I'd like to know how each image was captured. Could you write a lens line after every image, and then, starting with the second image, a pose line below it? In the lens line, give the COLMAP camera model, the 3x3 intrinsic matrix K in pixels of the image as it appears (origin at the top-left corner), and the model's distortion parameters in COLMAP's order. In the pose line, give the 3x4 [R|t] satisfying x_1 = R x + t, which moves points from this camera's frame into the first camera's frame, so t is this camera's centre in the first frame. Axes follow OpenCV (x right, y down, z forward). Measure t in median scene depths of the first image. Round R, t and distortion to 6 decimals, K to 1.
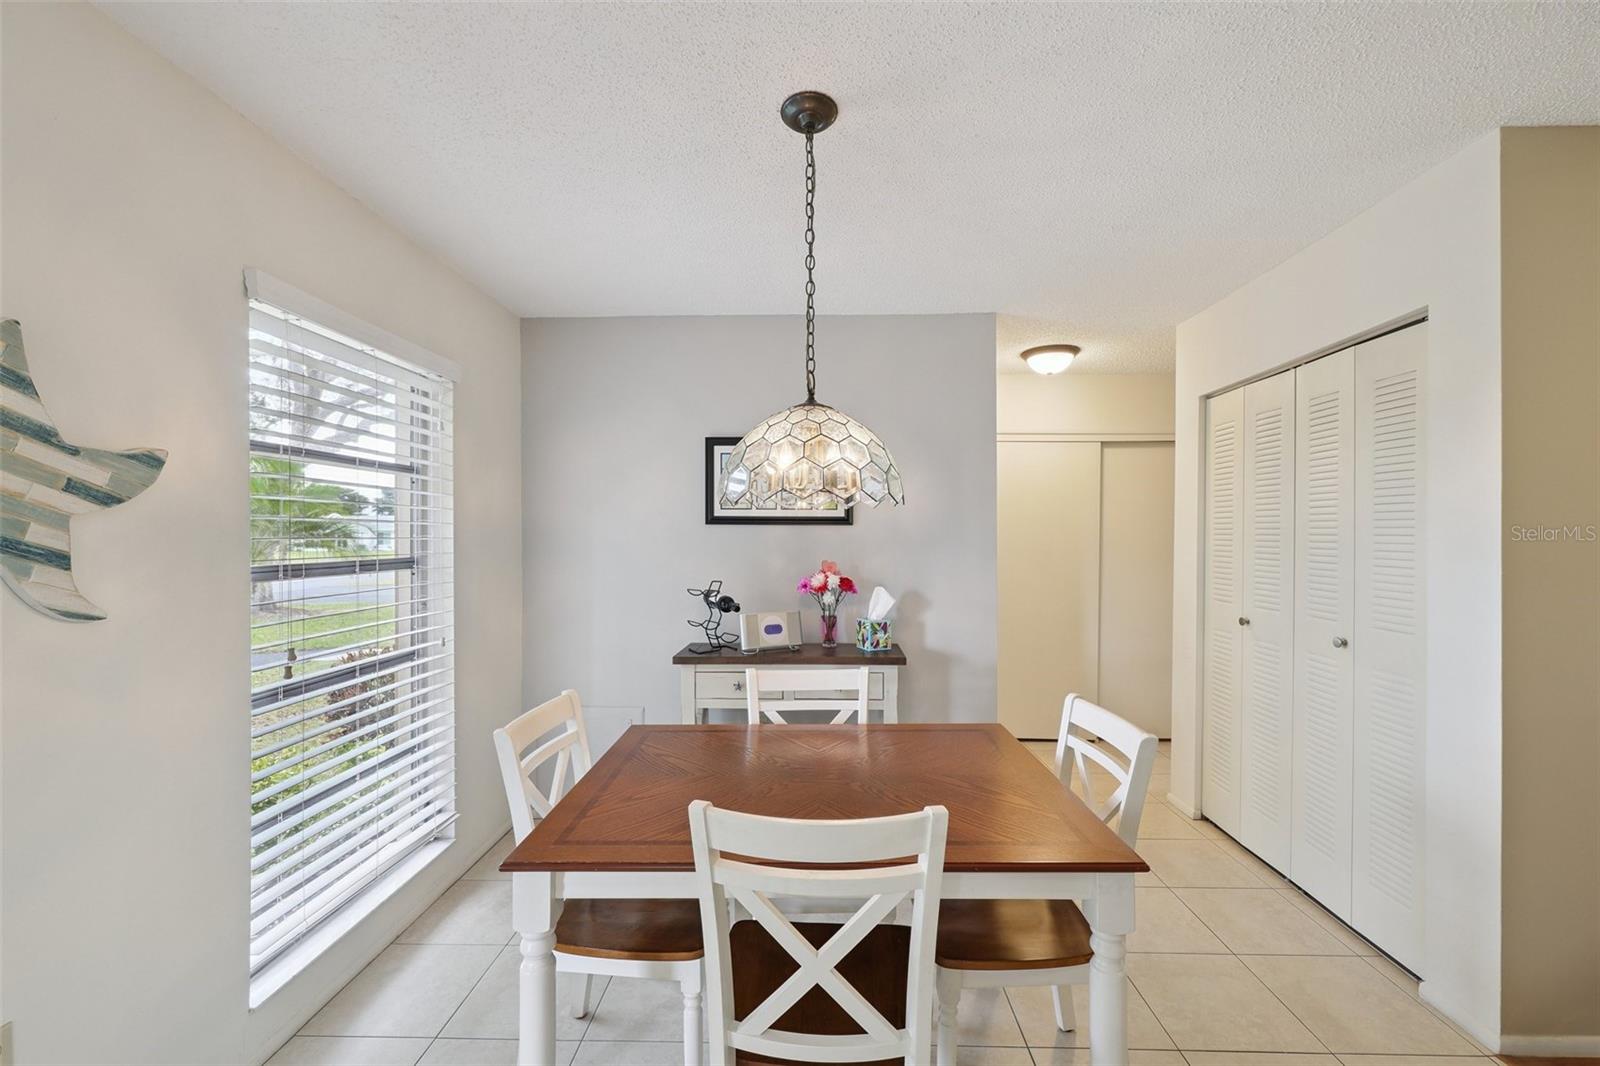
lens RADIAL K [[642.4, 0, 800.8], [0, 642.4, 538.5], [0, 0, 1]] dist [0.000782, -0.000115]
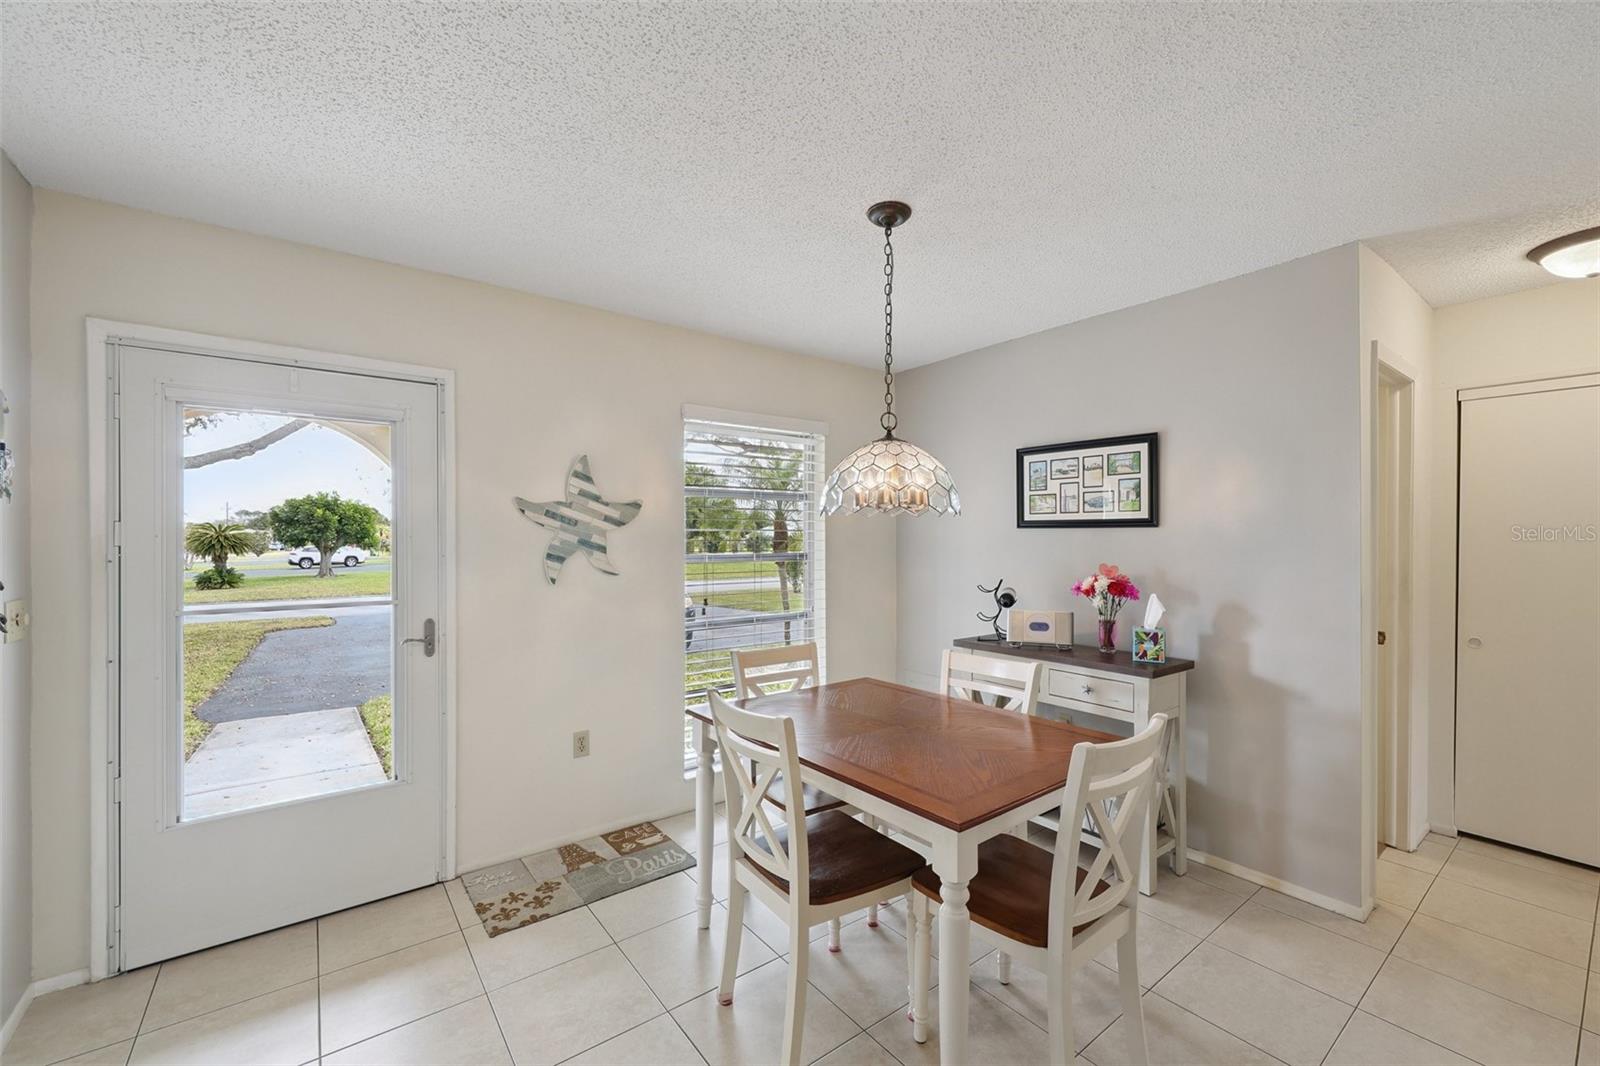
lens RADIAL K [[642.4, 0, 800.8], [0, 642.4, 538.5], [0, 0, 1]] dist [0.000782, -0.000115]
pose [[0.627888, -0.000639, -0.778304, 0.543696], [-0.002277, 0.999994, -0.002658, -0.000844], [0.778300, 0.003441, 0.627883, 0.025040]]
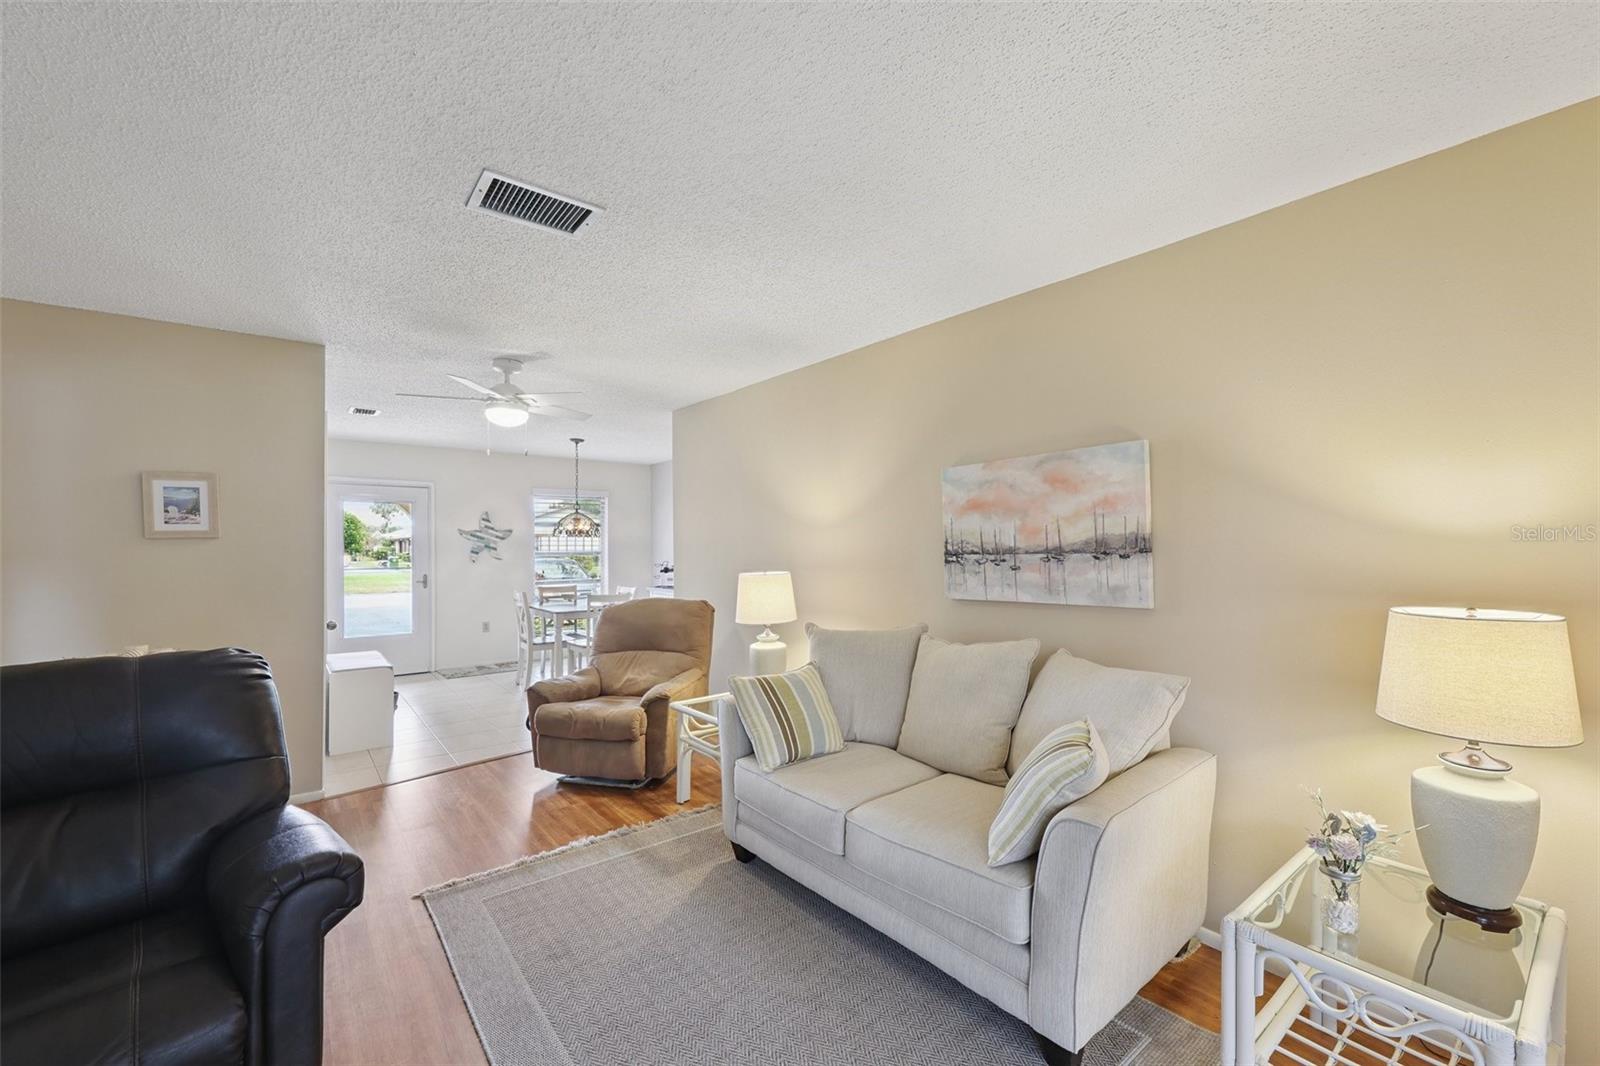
lens RADIAL K [[633.0, 0, 799.0], [0, 633.0, 547.2], [0, 0, 1]] dist [0.000326, -0.000023]
pose [[0.650973, 0.001343, -0.759099, 2.335360], [-0.001716, 0.999998, 0.000297, 0.004302], [0.759099, 0.001109, 0.650975, -0.314716]]
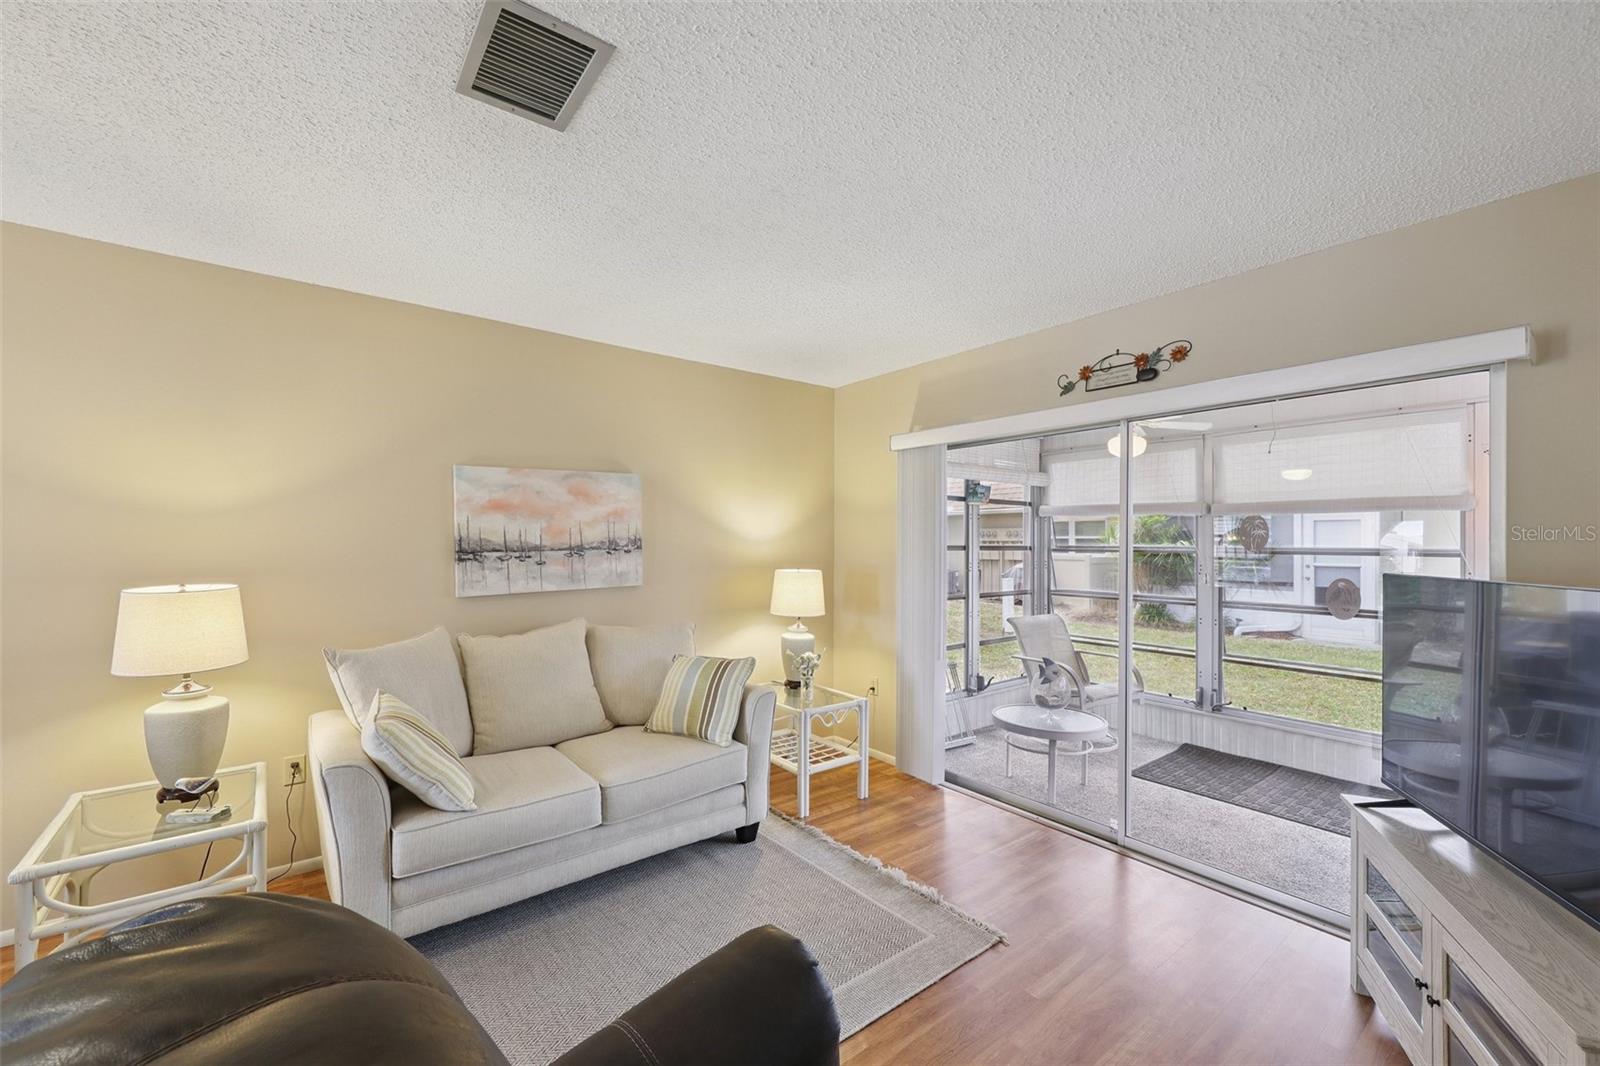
lens RADIAL K [[642.4, 0, 800.8], [0, 642.4, 538.5], [0, 0, 1]] dist [0.000782, -0.000115]
pose [[0.772845, 0.008382, 0.634540, 1.428117], [-0.005079, 0.999962, -0.007023, -0.002265], [-0.634575, 0.002205, 0.772858, -0.623715]]
